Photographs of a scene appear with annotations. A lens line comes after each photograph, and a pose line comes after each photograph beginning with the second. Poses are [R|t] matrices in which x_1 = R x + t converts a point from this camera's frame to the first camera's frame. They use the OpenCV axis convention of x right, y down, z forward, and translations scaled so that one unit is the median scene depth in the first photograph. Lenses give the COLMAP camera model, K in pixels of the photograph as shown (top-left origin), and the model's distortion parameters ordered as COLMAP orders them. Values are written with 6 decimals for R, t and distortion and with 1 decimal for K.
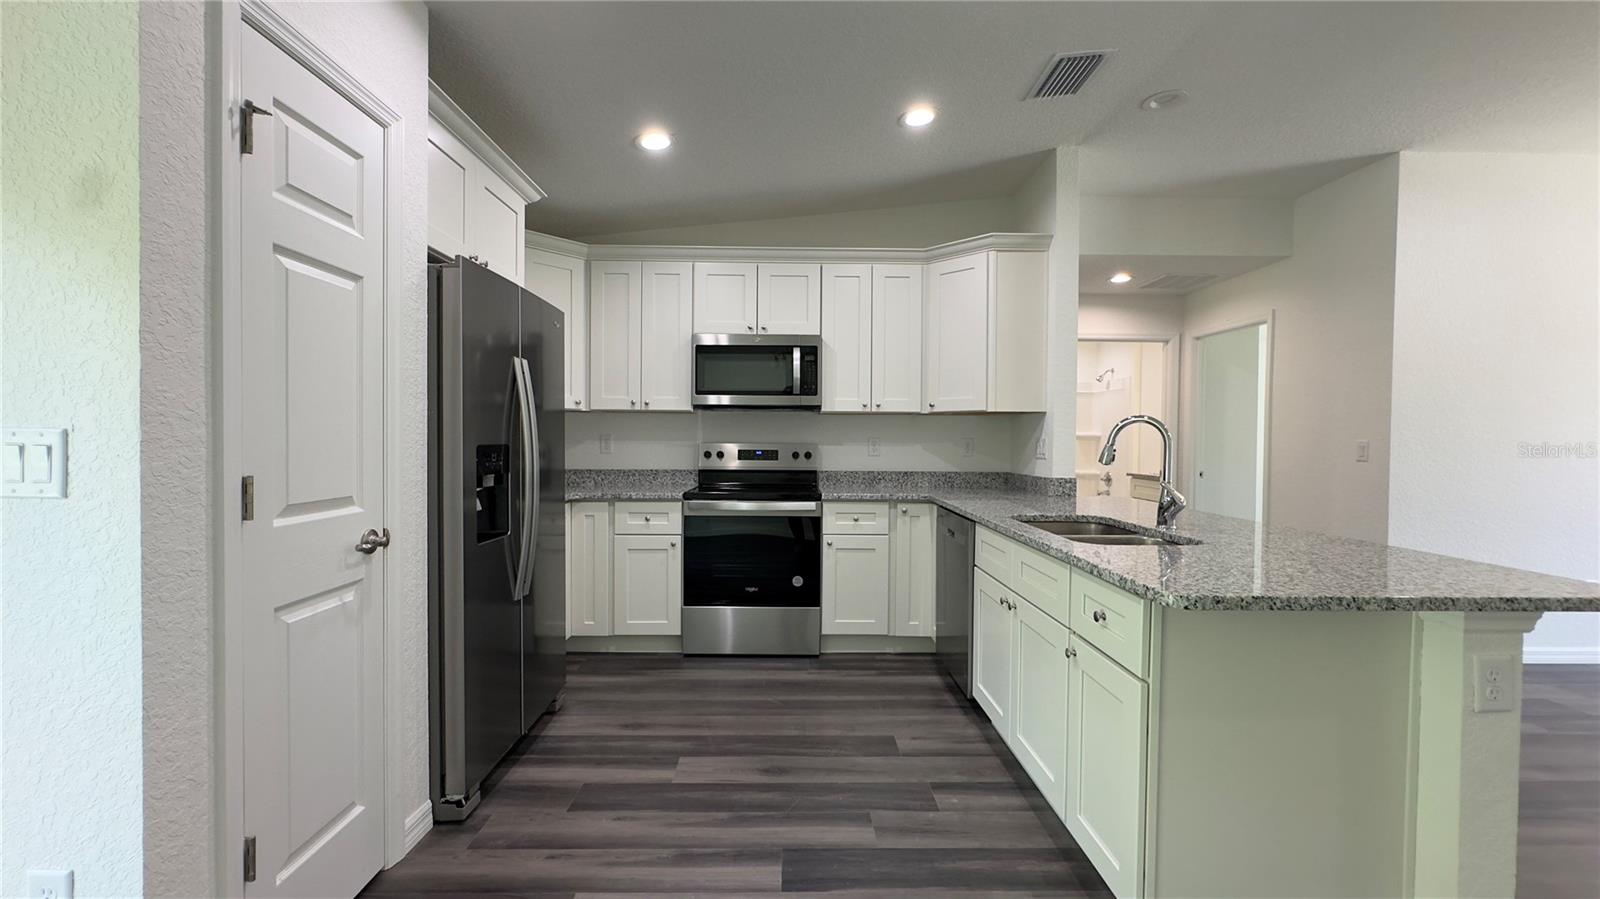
lens RADIAL K [[639.3, 0, 799.6], [0, 639.3, 450.1], [0, 0, 1]] dist [-0.005756, 0.001378]
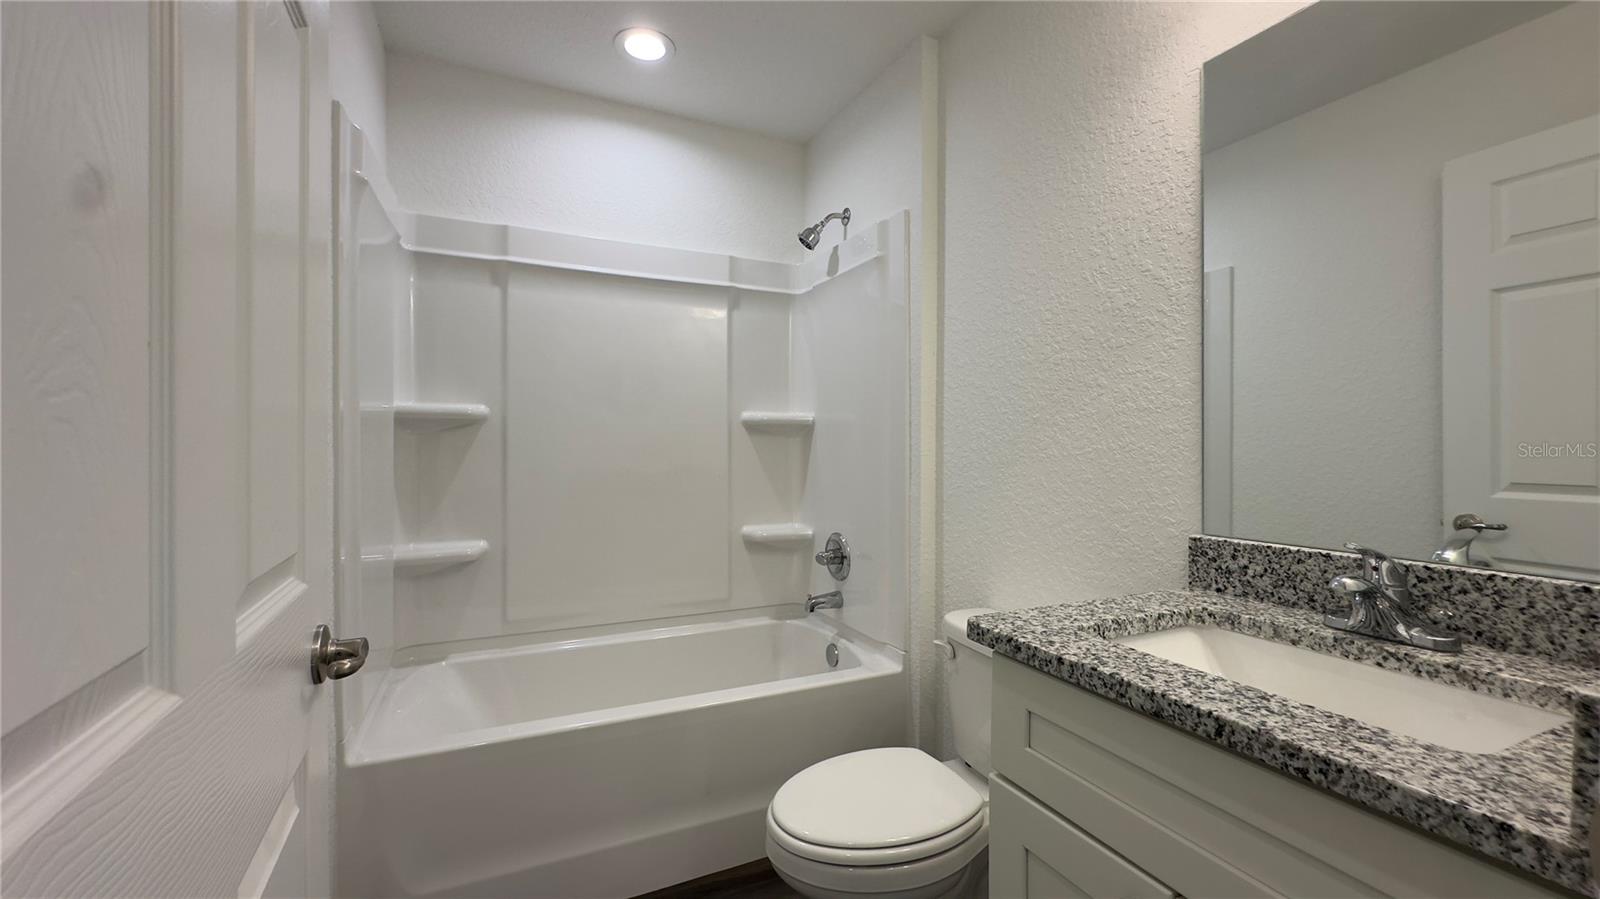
lens RADIAL K [[639.3, 0, 796.6], [0, 639.3, 450.0], [0, 0, 1]] dist [-0.005756, 0.001378]
pose [[0.913503, -0.011861, 0.406658, 0.785137], [0.014460, 0.999890, -0.003319, -0.016095], [-0.406574, 0.008912, 0.913574, 1.676012]]
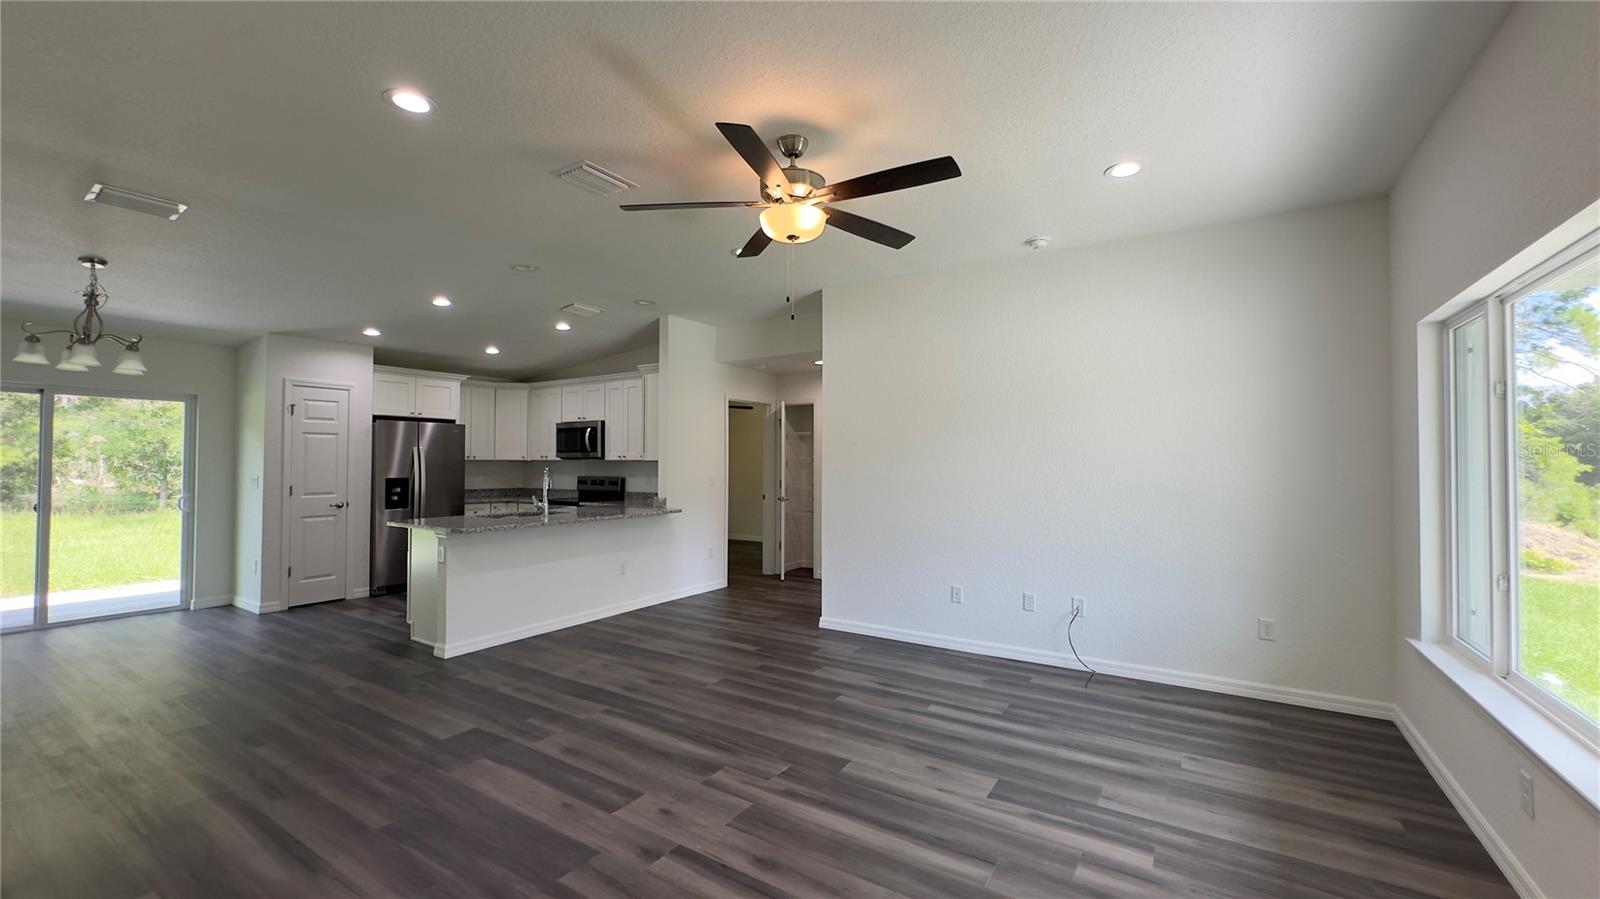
lens RADIAL K [[639.3, 0, 795.7], [0, 639.3, 453.7], [0, 0, 1]] dist [-0.005756, 0.001378]
pose [[0.831465, -0.012899, -0.555428, 1.893773], [-0.006590, 0.999431, -0.033074, -0.025023], [0.555538, 0.031160, 0.830907, -0.319093]]
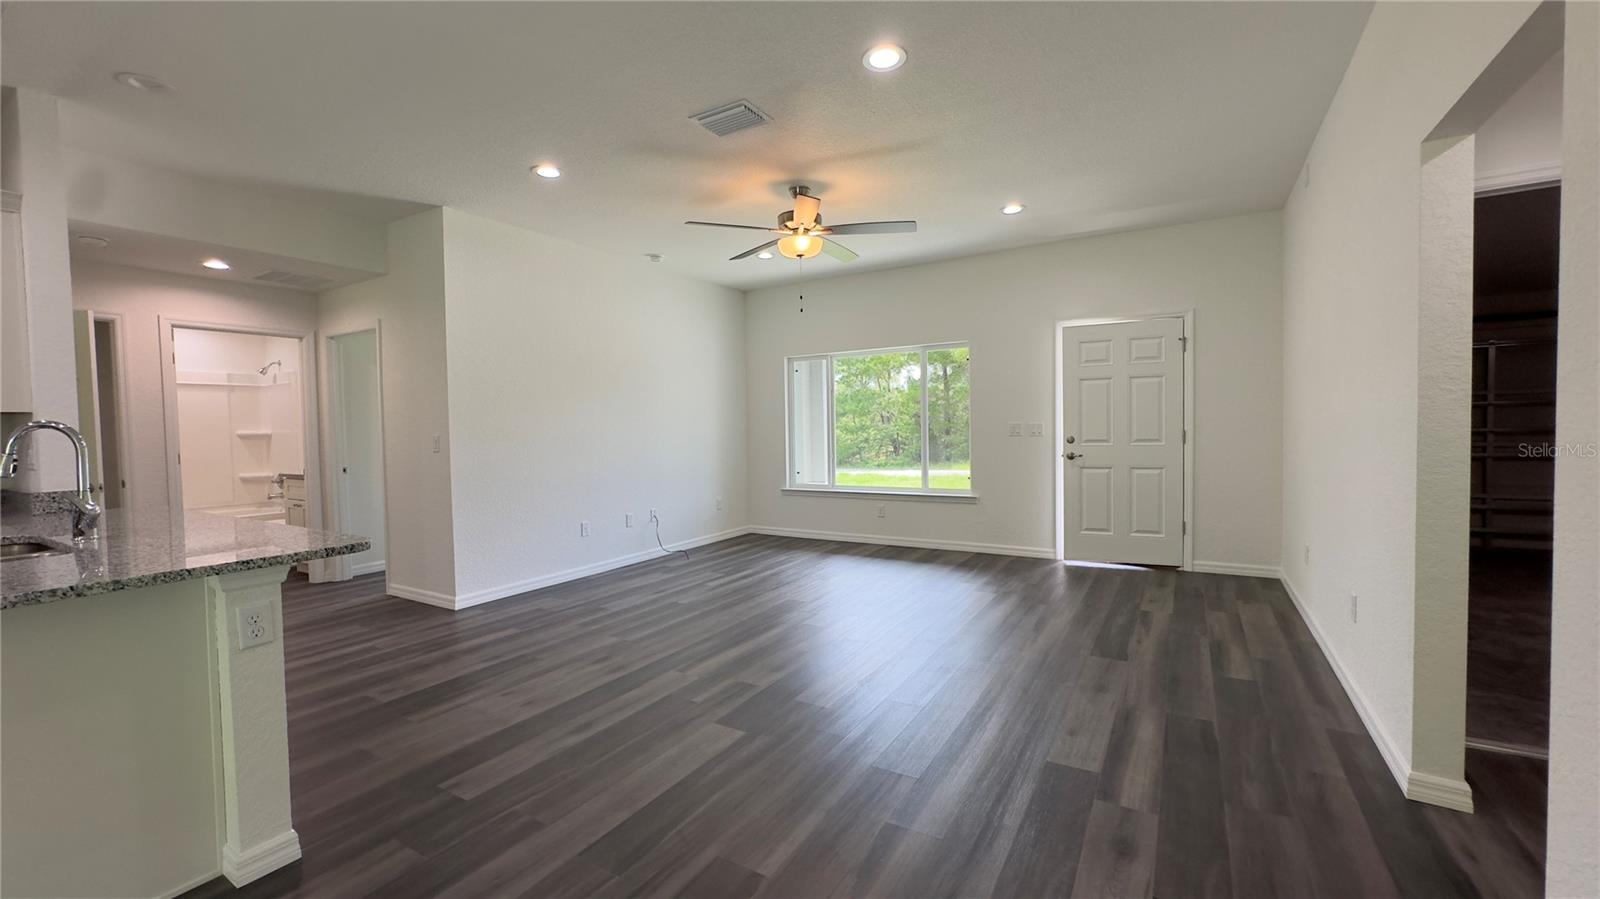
lens RADIAL K [[639.3, 0, 796.1], [0, 639.3, 448.6], [0, 0, 1]] dist [-0.005756, 0.001378]
pose [[0.534758, -0.047761, 0.843655, 0.247963], [0.039913, 0.998715, 0.031240, -0.000019], [-0.844062, 0.016967, 0.535977, -0.289313]]
